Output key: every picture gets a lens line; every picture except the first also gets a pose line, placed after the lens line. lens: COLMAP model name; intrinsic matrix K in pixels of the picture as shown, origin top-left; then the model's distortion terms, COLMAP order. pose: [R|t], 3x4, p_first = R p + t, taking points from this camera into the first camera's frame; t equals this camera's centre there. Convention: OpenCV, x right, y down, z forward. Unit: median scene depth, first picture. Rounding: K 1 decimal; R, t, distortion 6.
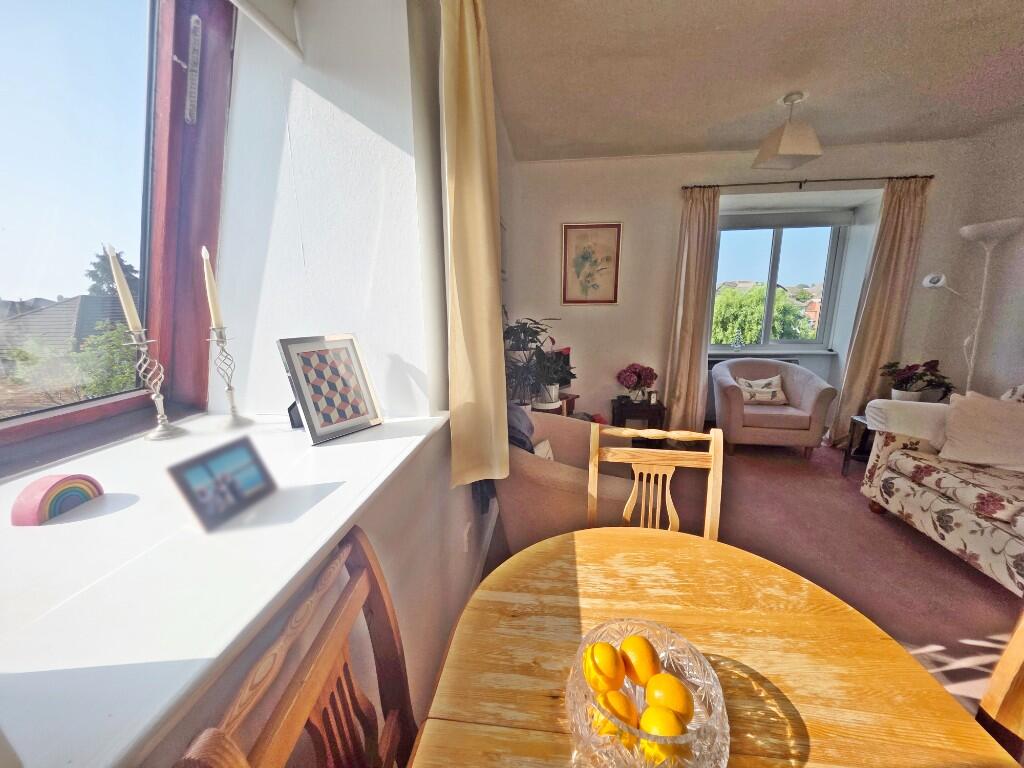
lens RADIAL K [[410.2, 0, 508.3], [0, 410.2, 387.7], [0, 0, 1]] dist [0.005723, 0.000088]
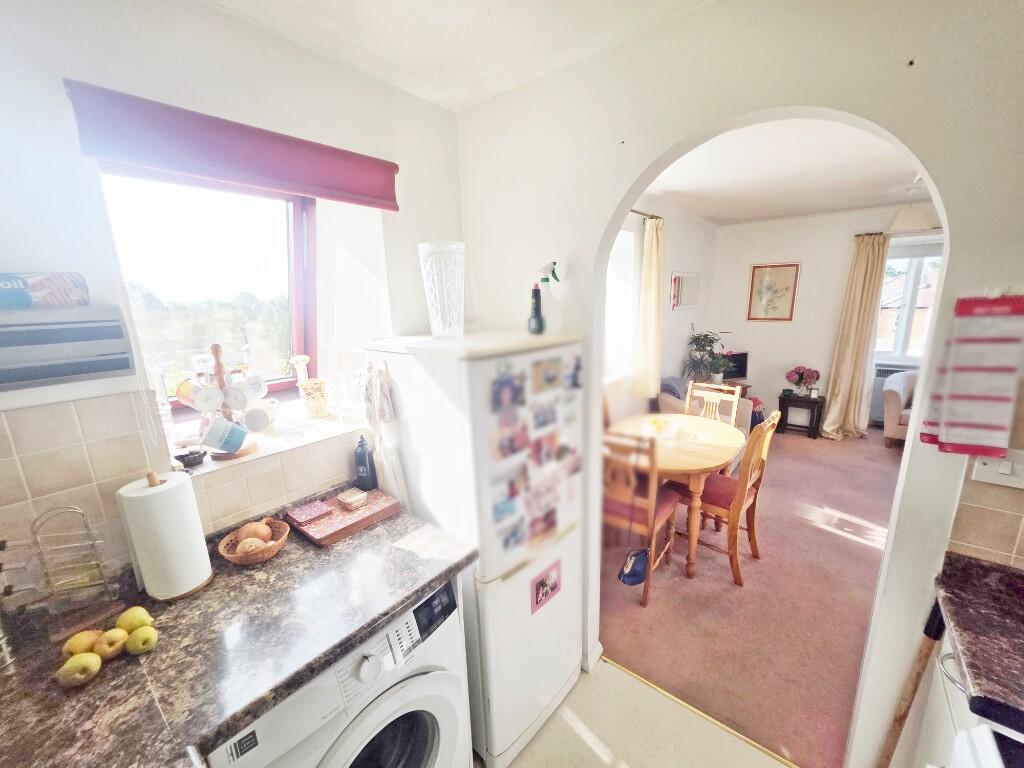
lens RADIAL K [[408.5, 0, 523.9], [0, 408.5, 386.0], [0, 0, 1]] dist [0.003212, 0.000185]
pose [[0.852861, 0.105118, -0.511447, 0.239542], [-0.100392, 0.994262, 0.036942, 0.049948], [0.512396, 0.019839, 0.858520, -0.657445]]
